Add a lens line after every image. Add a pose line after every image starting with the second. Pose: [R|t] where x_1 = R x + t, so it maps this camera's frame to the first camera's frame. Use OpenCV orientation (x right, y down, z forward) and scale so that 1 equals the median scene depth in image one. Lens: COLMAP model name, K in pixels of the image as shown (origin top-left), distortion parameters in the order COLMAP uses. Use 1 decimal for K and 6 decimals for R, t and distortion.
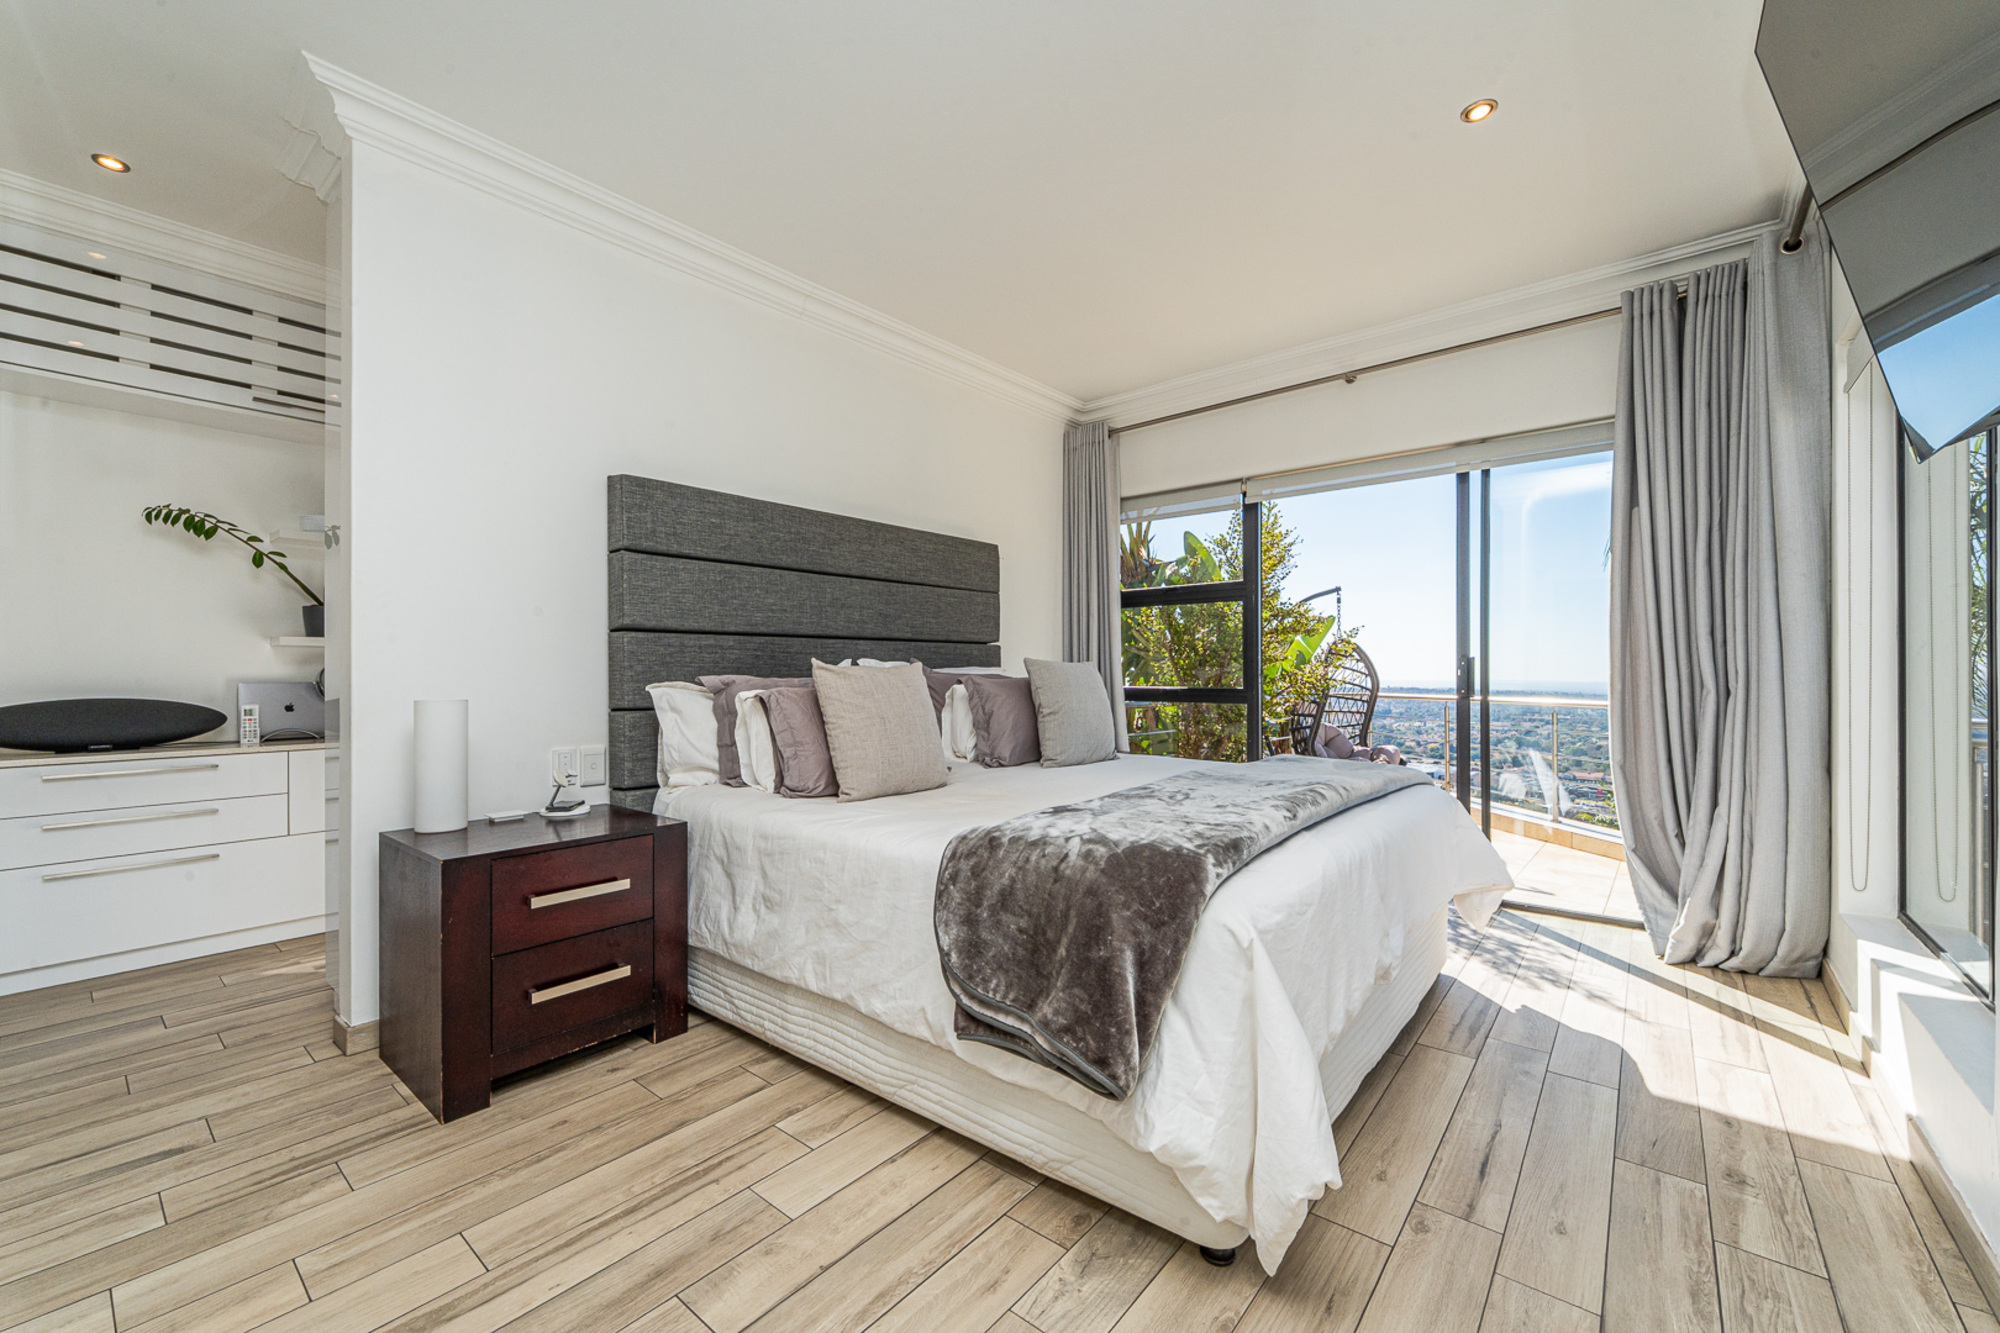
lens RADIAL K [[792.1, 0, 995.6], [0, 792.1, 669.8], [0, 0, 1]] dist [-0.000620, -0.000474]
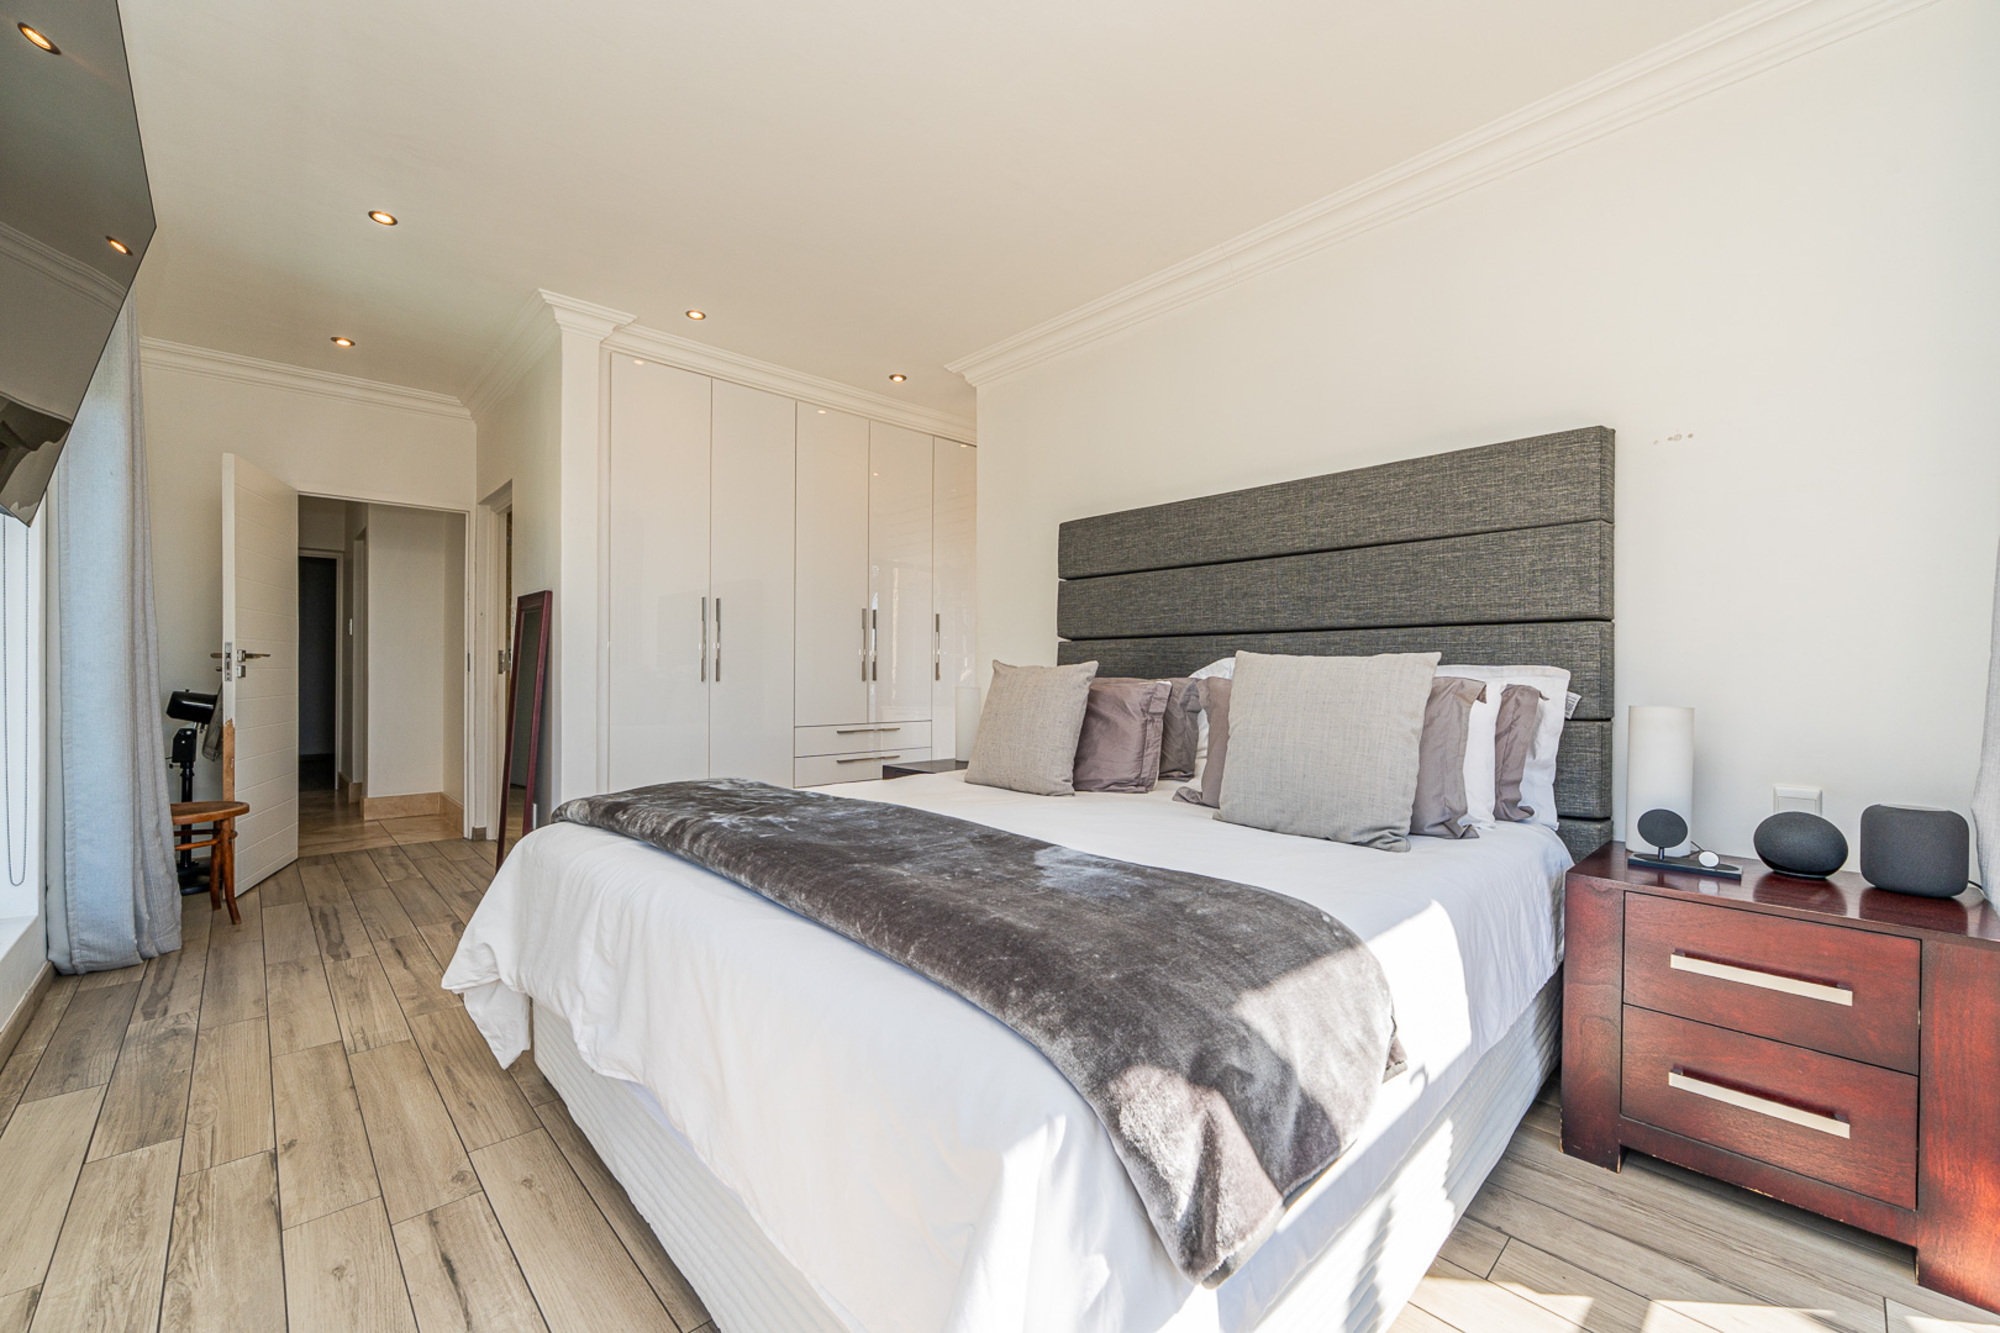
lens RADIAL K [[792.1, 0, 995.6], [0, 792.1, 669.8], [0, 0, 1]] dist [-0.000620, -0.000474]
pose [[-0.121633, -0.000019, -0.992575, 0.744578], [0.001636, 0.999999, -0.000220, -0.000456], [0.992574, -0.001651, -0.121632, 0.906279]]
